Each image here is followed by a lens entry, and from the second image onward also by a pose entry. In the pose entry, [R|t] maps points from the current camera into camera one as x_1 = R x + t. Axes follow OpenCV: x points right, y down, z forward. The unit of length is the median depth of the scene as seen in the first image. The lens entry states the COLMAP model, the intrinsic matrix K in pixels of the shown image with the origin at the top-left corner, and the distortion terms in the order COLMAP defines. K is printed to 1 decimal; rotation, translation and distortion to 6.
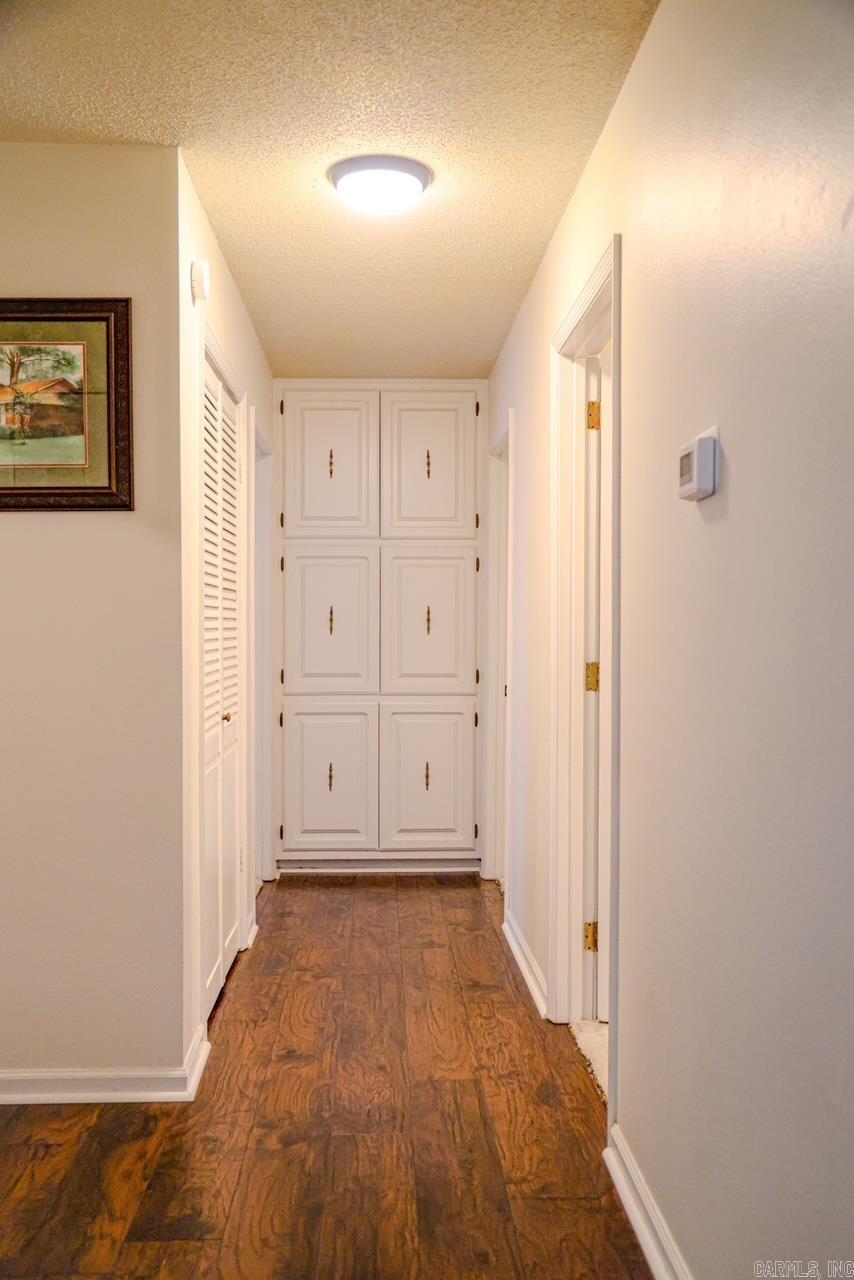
lens RADIAL K [[1135.3, 0, 427.0], [0, 1135.3, 640.0], [0, 0, 1]] dist [-0.044629, 0.082524]
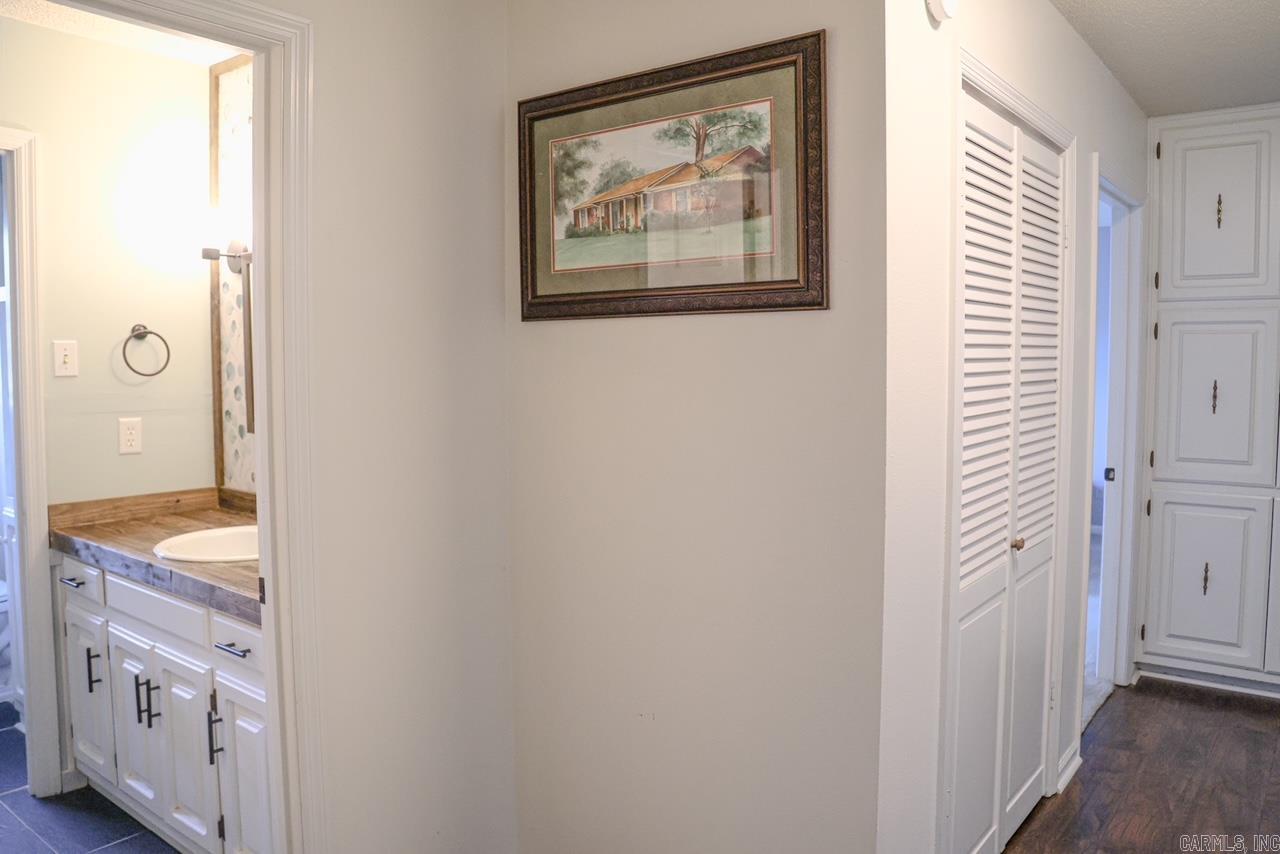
lens RADIAL K [[922.0, 0, 688.4], [0, 922.0, 405.3], [0, 0, 1]] dist [-0.114600, 0.043200]
pose [[0.775705, 0.037457, -0.629983, 0.058736], [-0.008469, 0.998765, 0.048956, -0.079722], [0.631038, -0.032640, 0.775065, 0.465330]]
